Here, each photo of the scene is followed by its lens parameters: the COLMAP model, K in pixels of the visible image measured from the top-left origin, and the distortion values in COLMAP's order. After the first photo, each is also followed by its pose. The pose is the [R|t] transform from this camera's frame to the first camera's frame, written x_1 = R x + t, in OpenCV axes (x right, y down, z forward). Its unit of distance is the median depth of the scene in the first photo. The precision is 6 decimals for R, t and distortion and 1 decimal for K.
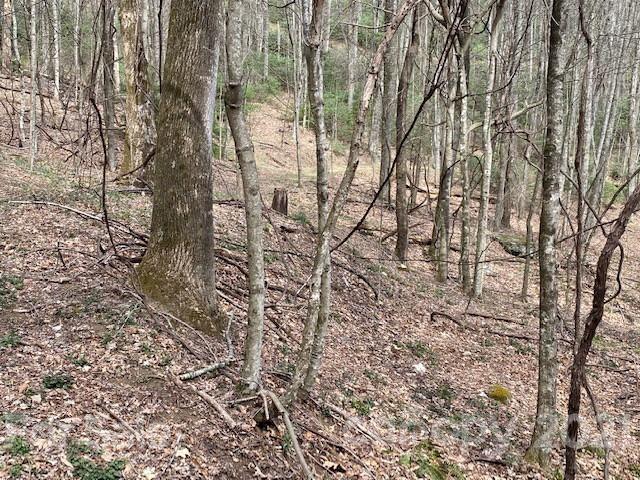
lens RADIAL K [[741.4, 0, 316.5], [0, 741.4, 240.8], [0, 0, 1]] dist [0.026542, 0.000000]
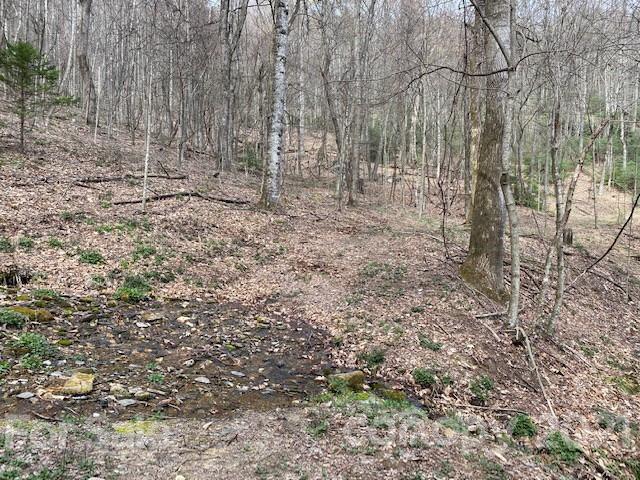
lens RADIAL K [[484.4, 0, 318.5], [0, 484.4, 238.6], [0, 0, 1]] dist [0.014645, 0.004002]
pose [[0.835771, 0.009359, -0.548998, 0.174641], [-0.040981, 0.998129, -0.045373, 0.044389], [0.547546, 0.060420, 0.834591, -0.339954]]
